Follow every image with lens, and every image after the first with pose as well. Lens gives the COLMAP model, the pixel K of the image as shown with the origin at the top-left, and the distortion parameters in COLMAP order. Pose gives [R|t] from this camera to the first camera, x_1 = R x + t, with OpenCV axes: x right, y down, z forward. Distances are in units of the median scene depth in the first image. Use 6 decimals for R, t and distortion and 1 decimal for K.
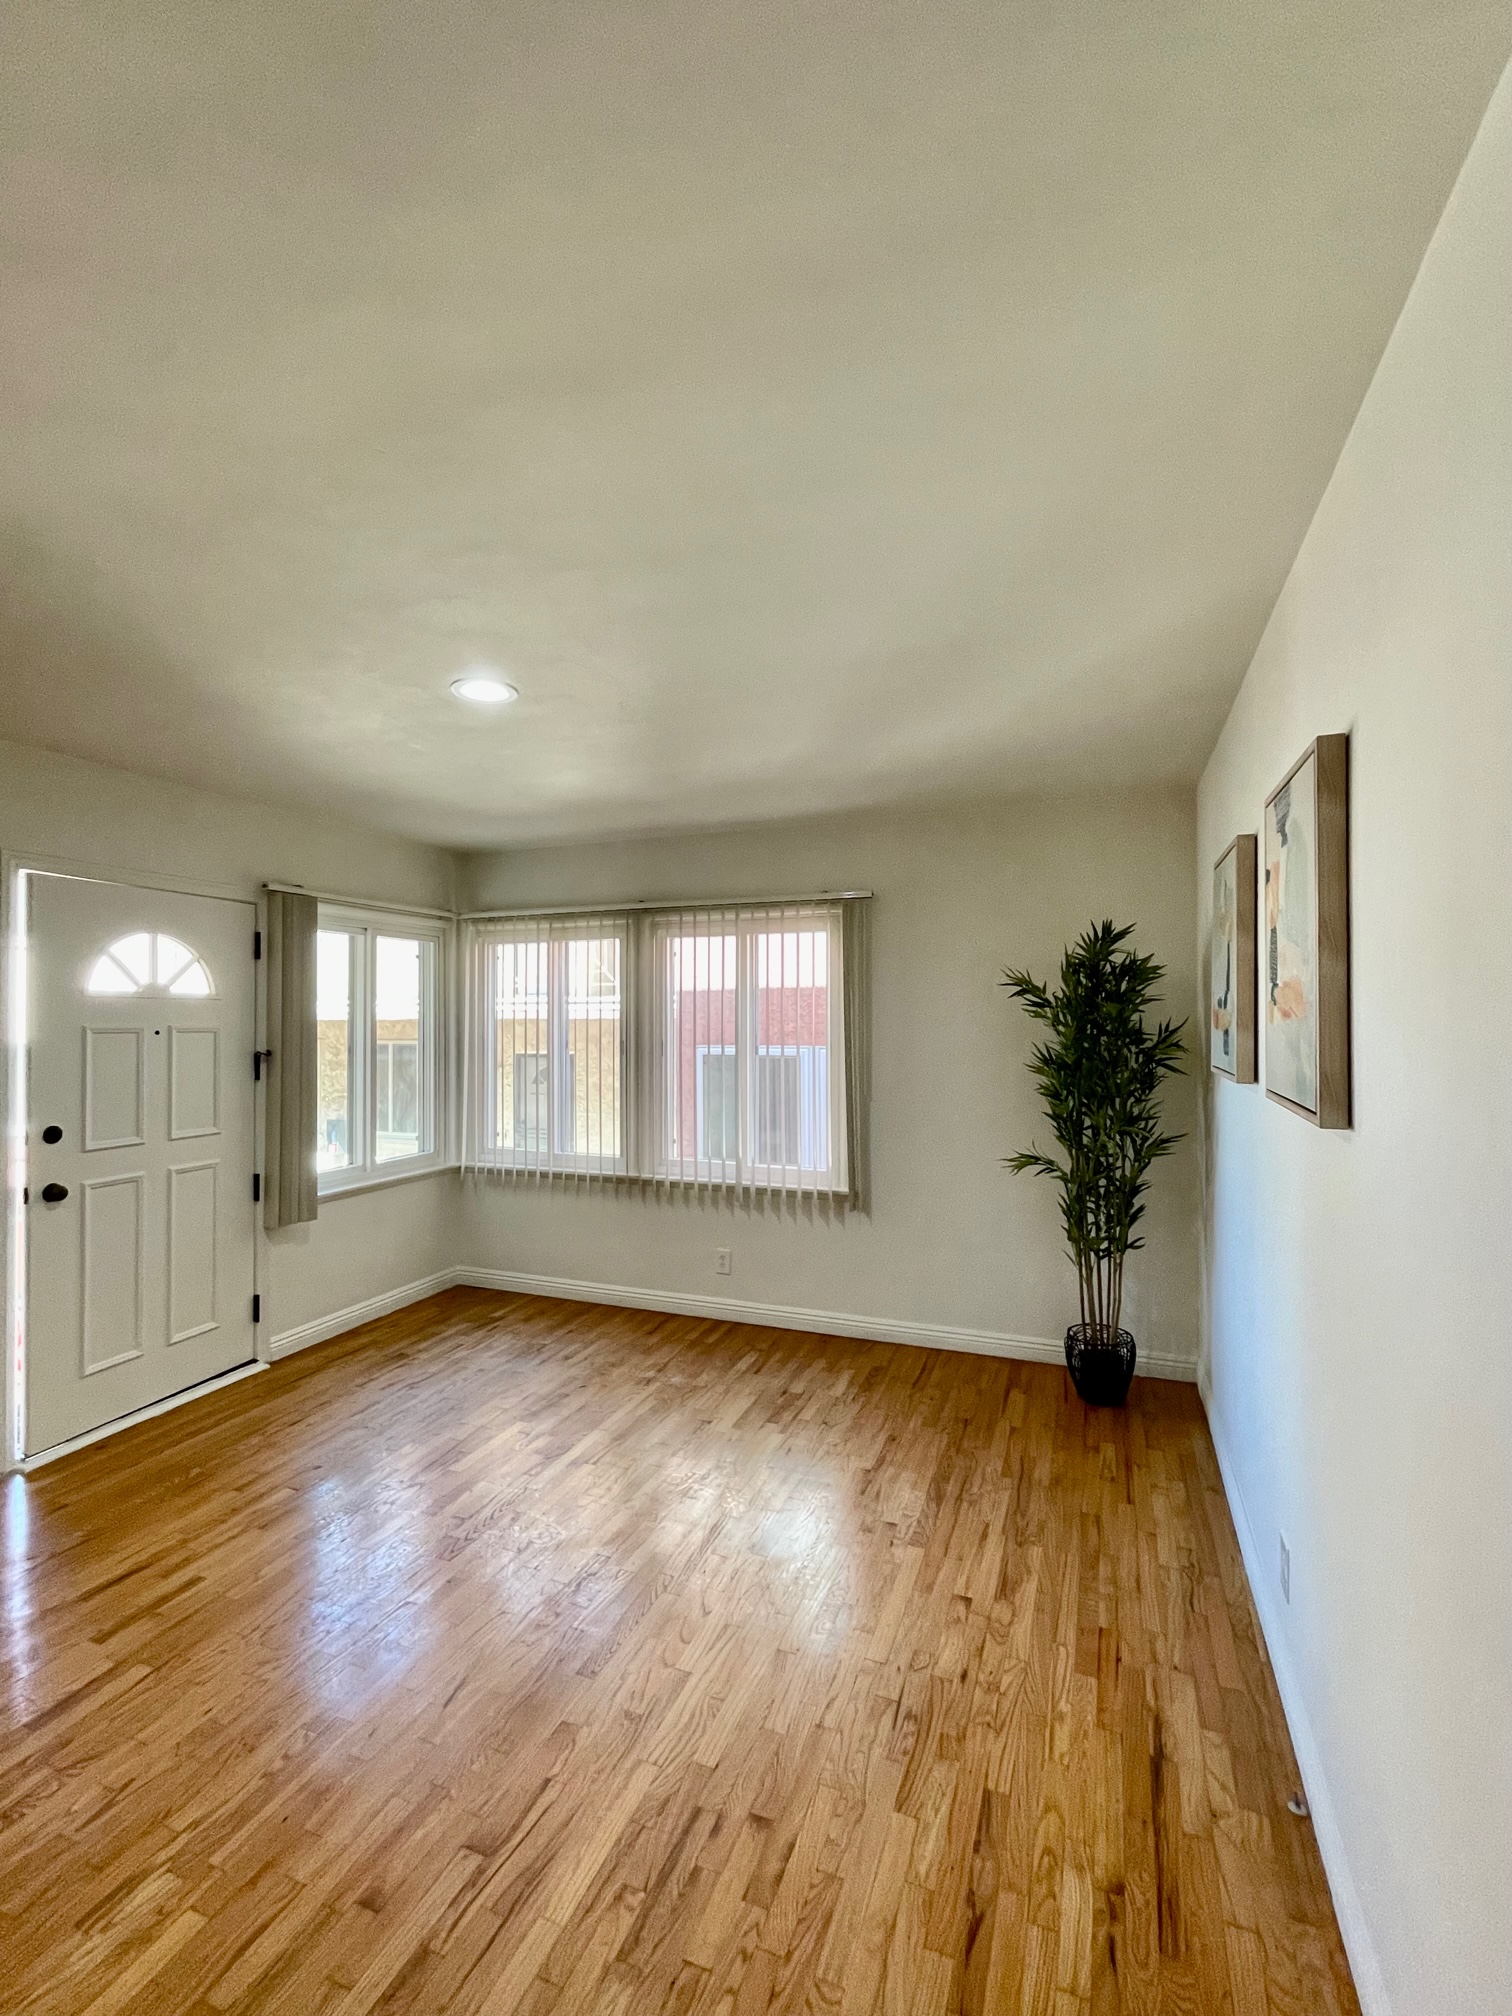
lens RADIAL K [[872.3, 0, 763.0], [0, 872.3, 996.7], [0, 0, 1]] dist [-0.002677, -0.001319]
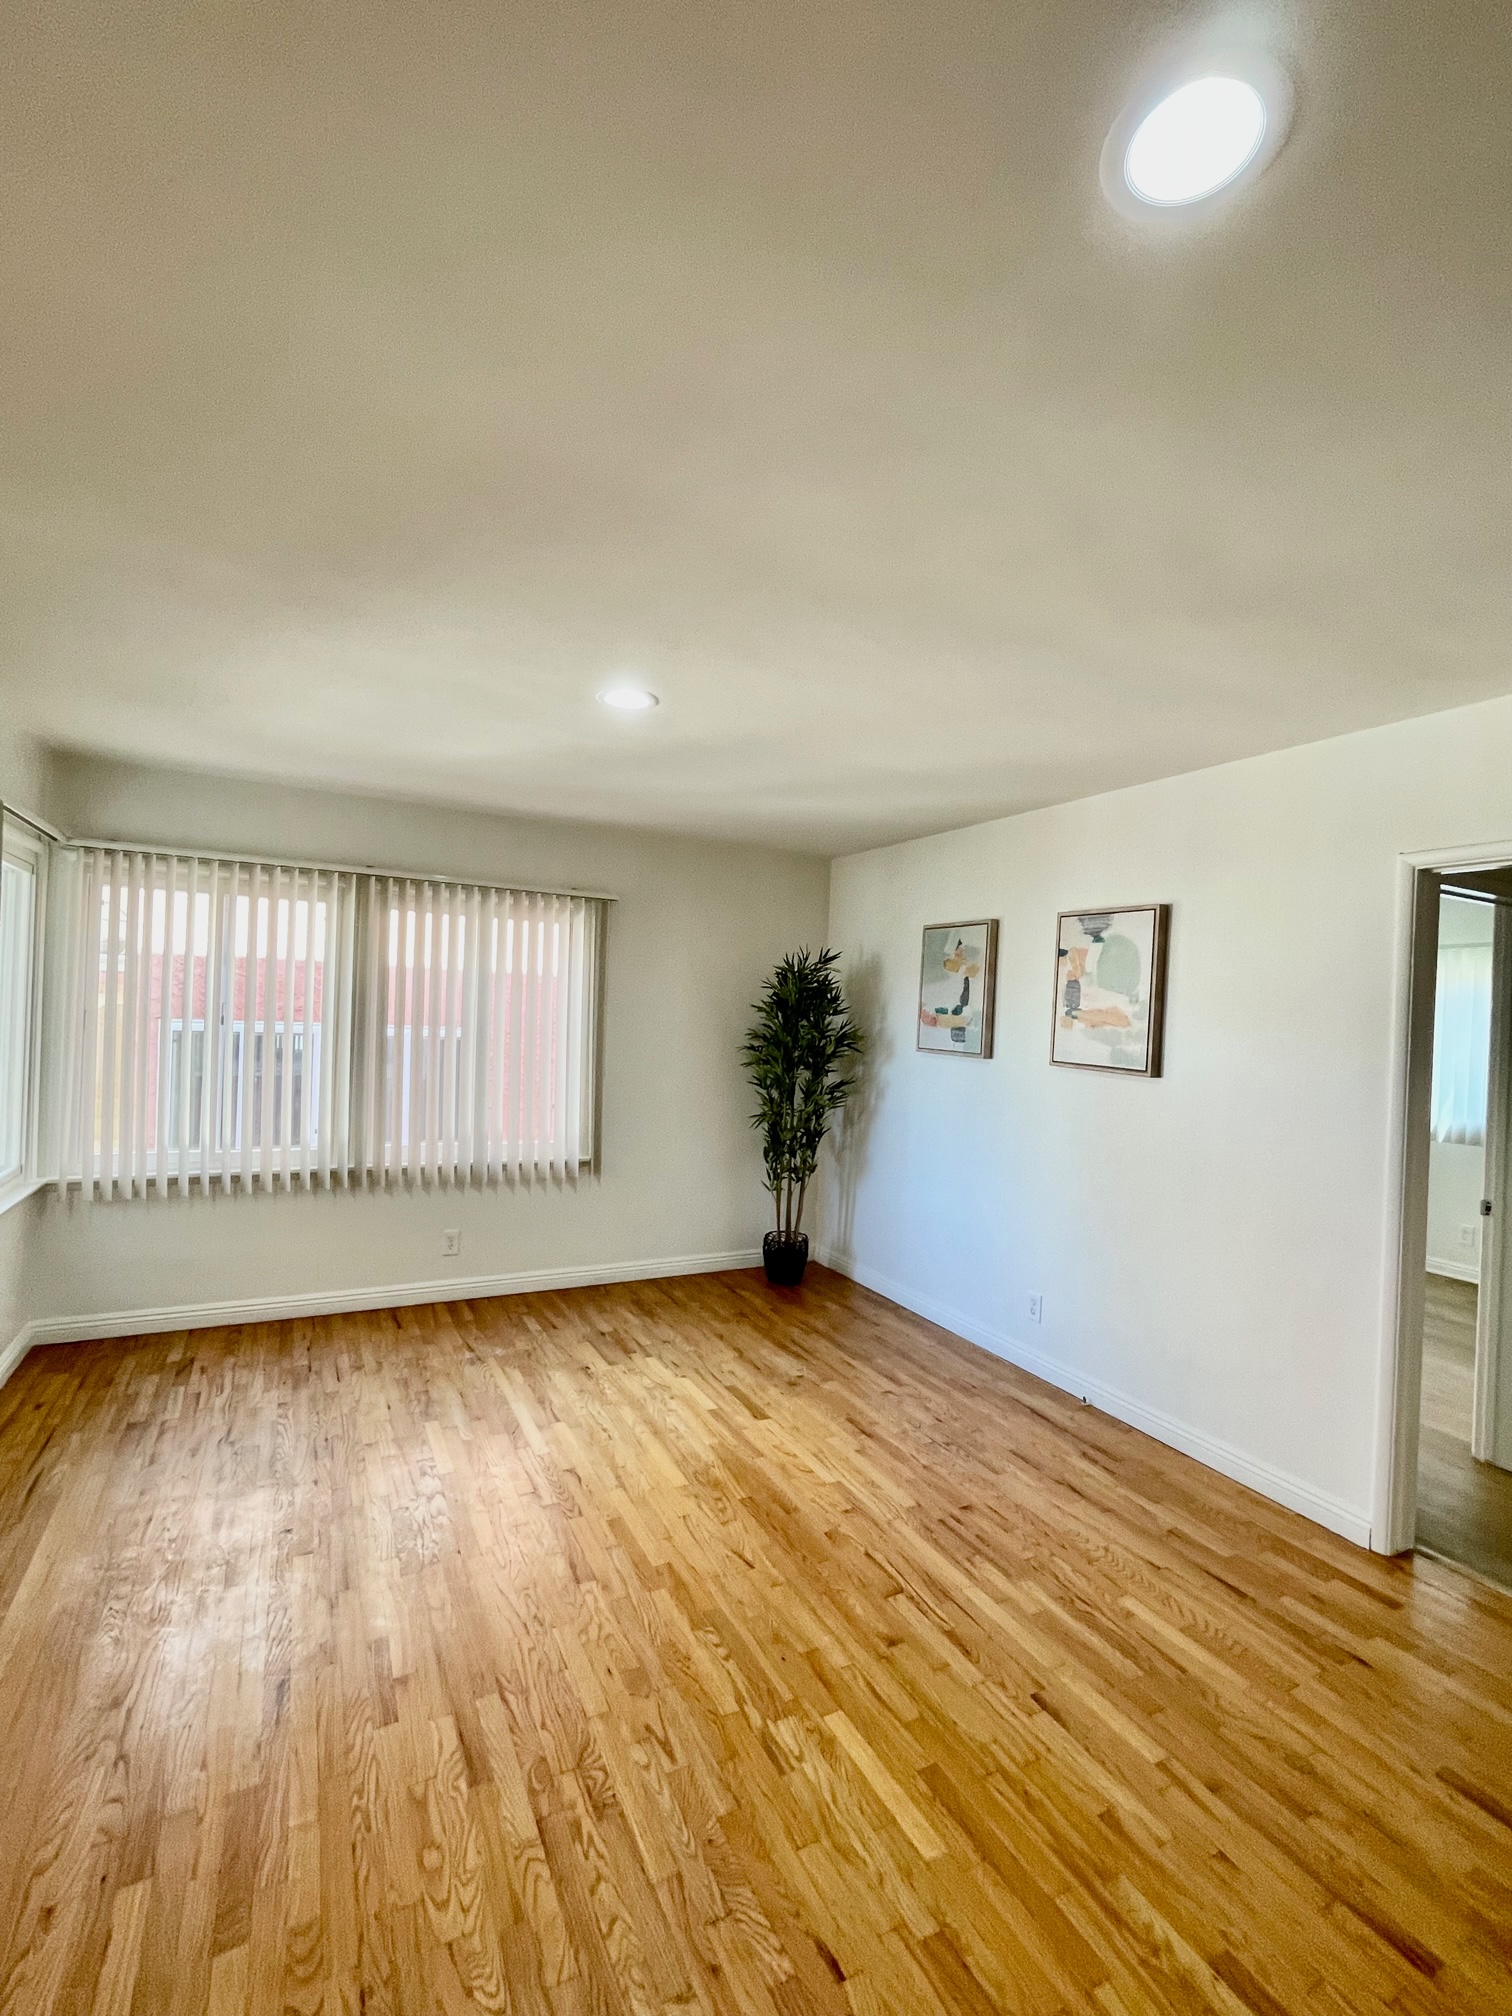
lens RADIAL K [[872.3, 0, 754.2], [0, 872.3, 1020.6], [0, 0, 1]] dist [-0.002677, -0.001319]
pose [[0.662548, 0.021564, 0.748709, -0.664154], [-0.063820, 0.997576, 0.027744, -0.000103], [-0.746295, -0.066164, 0.662318, 0.113416]]
